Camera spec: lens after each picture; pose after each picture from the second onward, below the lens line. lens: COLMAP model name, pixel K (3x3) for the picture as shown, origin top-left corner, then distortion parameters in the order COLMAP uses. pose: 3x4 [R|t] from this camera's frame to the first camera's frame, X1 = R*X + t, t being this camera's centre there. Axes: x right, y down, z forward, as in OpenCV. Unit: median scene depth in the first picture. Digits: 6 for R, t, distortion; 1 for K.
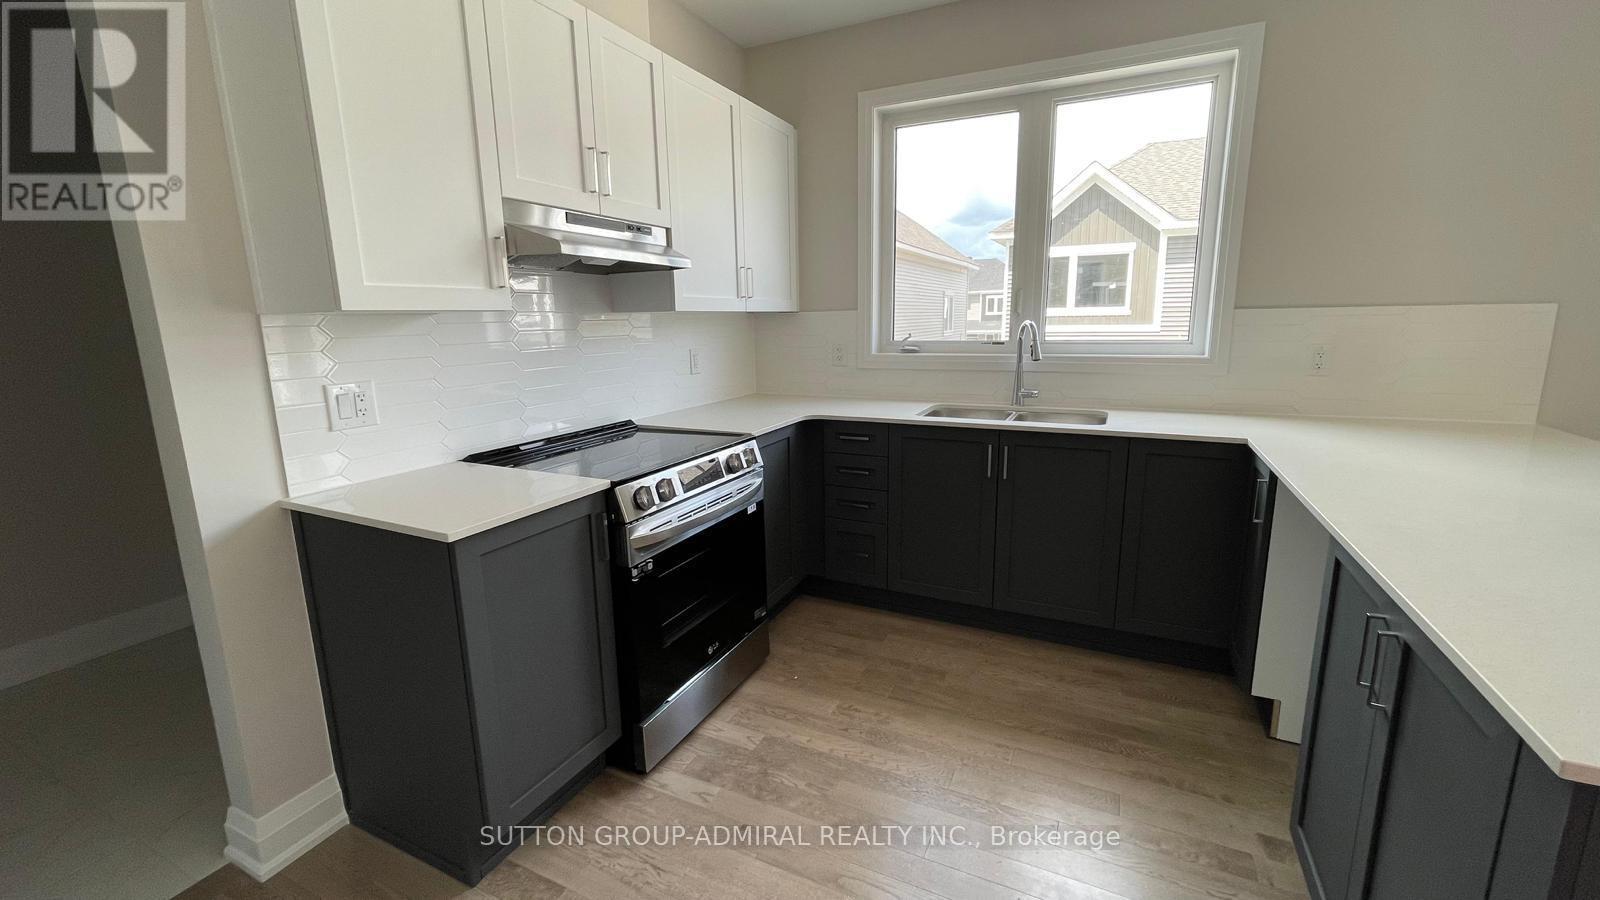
lens RADIAL K [[653.4, 0, 800.0], [0, 653.4, 450.0], [0, 0, 1]] dist [-0.000713, -0.000043]
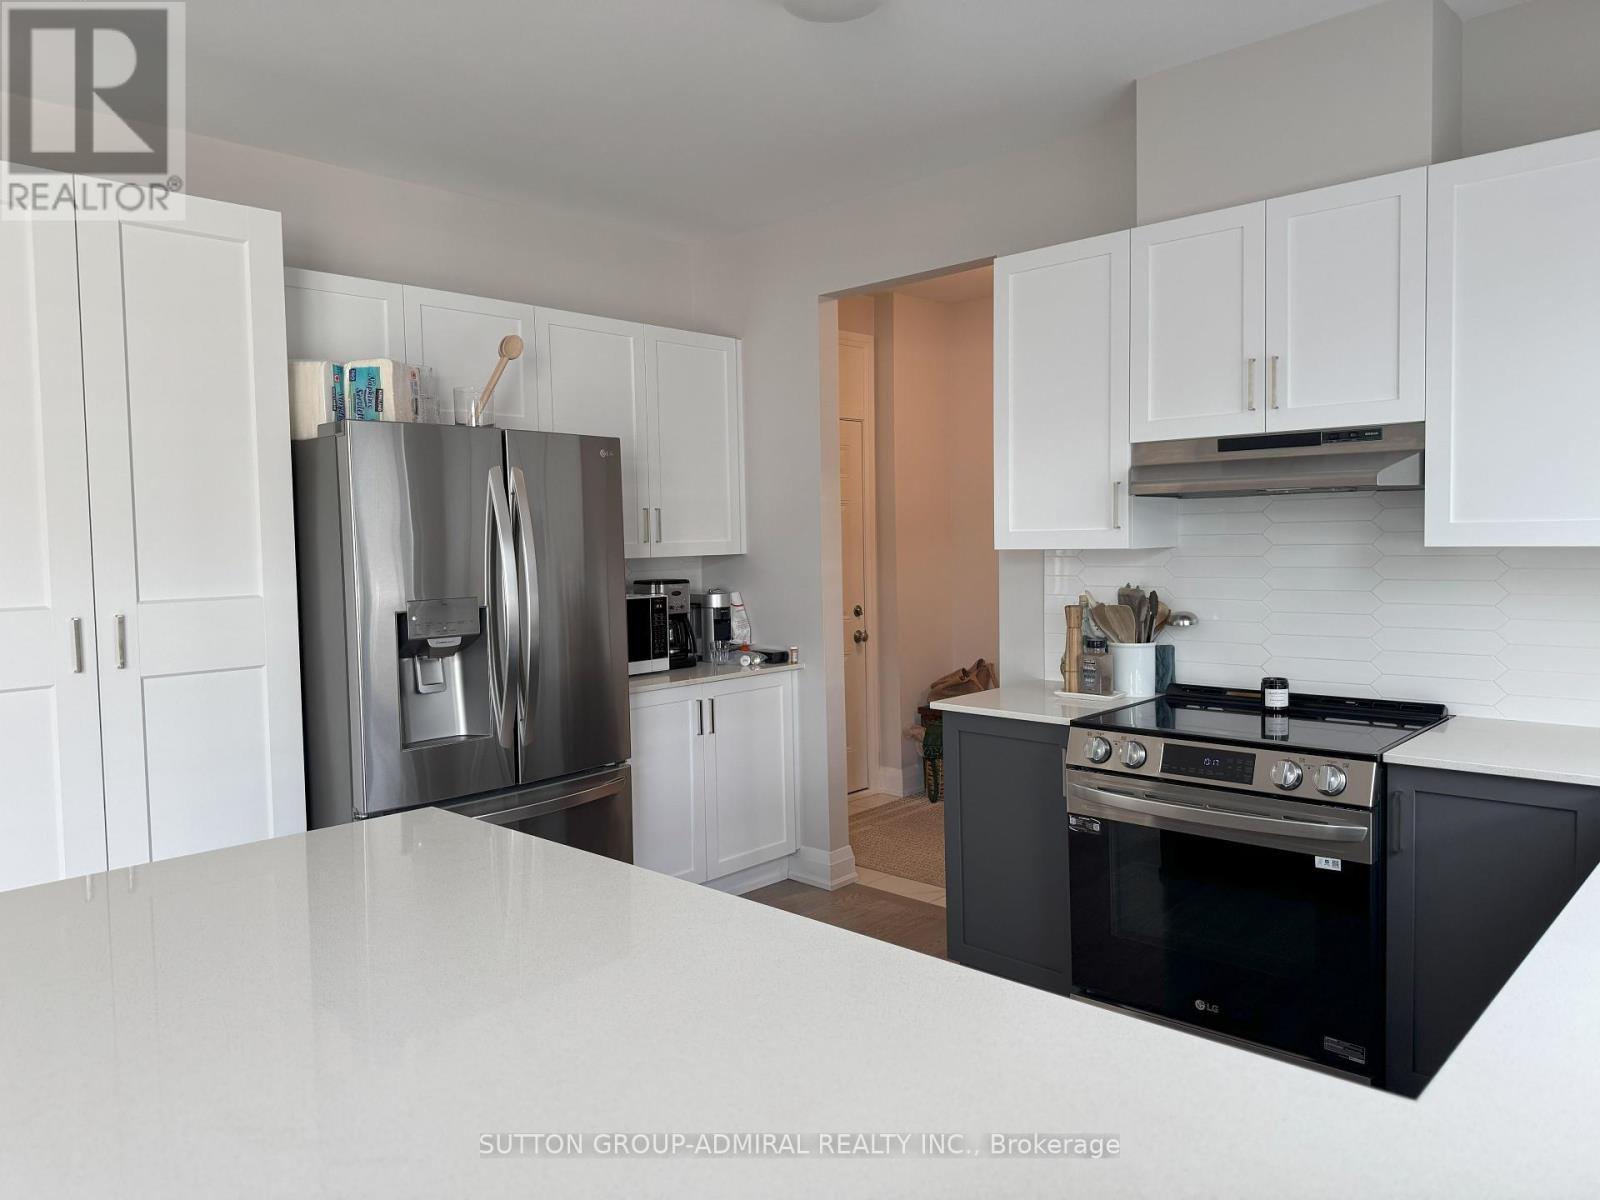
lens RADIAL K [[1115.2, 0, 779.2], [0, 1115.2, 584.1], [0, 0, 1]] dist [0.135593, -0.235695]
pose [[-0.300212, 0.071185, -0.951212, 1.273853], [-0.164098, 0.978490, 0.125017, -0.257409], [0.939651, 0.193624, -0.282073, 0.886416]]
